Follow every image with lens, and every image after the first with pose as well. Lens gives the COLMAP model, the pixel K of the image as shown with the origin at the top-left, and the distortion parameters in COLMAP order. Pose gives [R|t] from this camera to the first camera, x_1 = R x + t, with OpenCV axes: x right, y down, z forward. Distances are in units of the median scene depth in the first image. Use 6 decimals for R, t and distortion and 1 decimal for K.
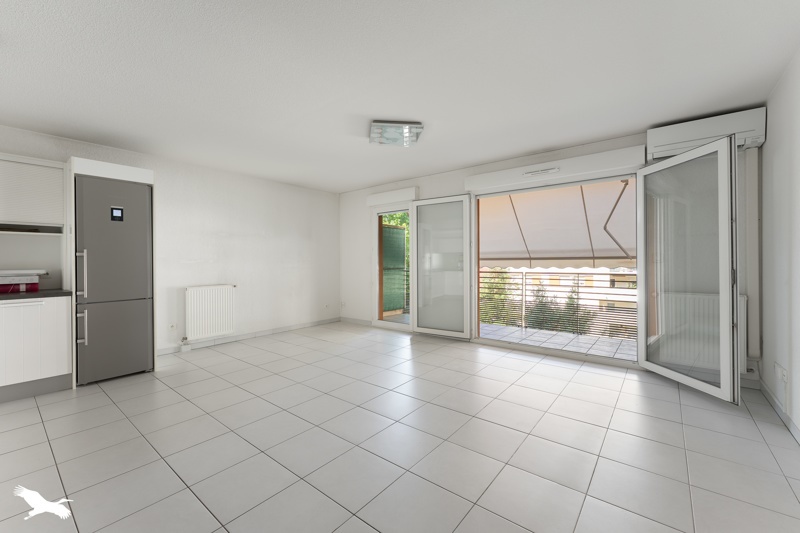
lens RADIAL K [[327.9, 0, 396.3], [0, 327.9, 263.2], [0, 0, 1]] dist [-0.001029, -0.000143]
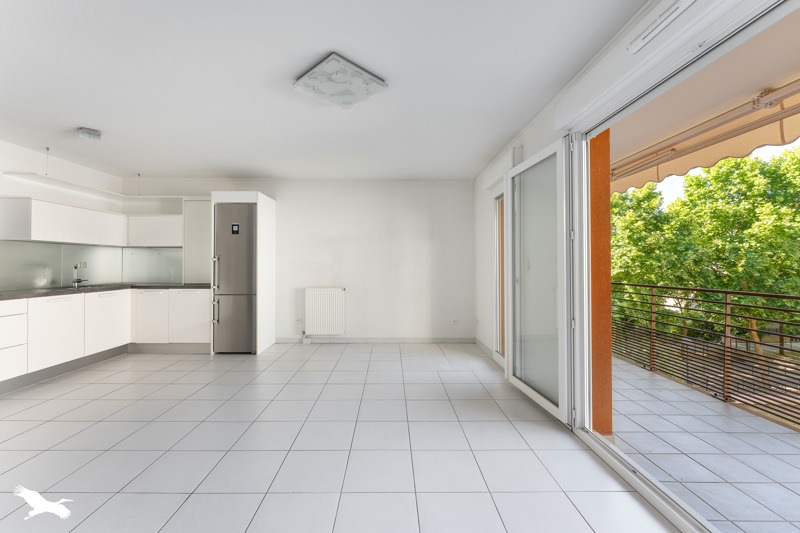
lens RADIAL K [[326.1, 0, 397.8], [0, 326.1, 265.3], [0, 0, 1]] dist [-0.000201, 0.000028]
pose [[0.630244, -0.001678, -0.776395, 0.540094], [-0.009879, 0.999899, -0.010180, 0.004137], [0.776334, 0.014086, 0.630164, 0.637708]]
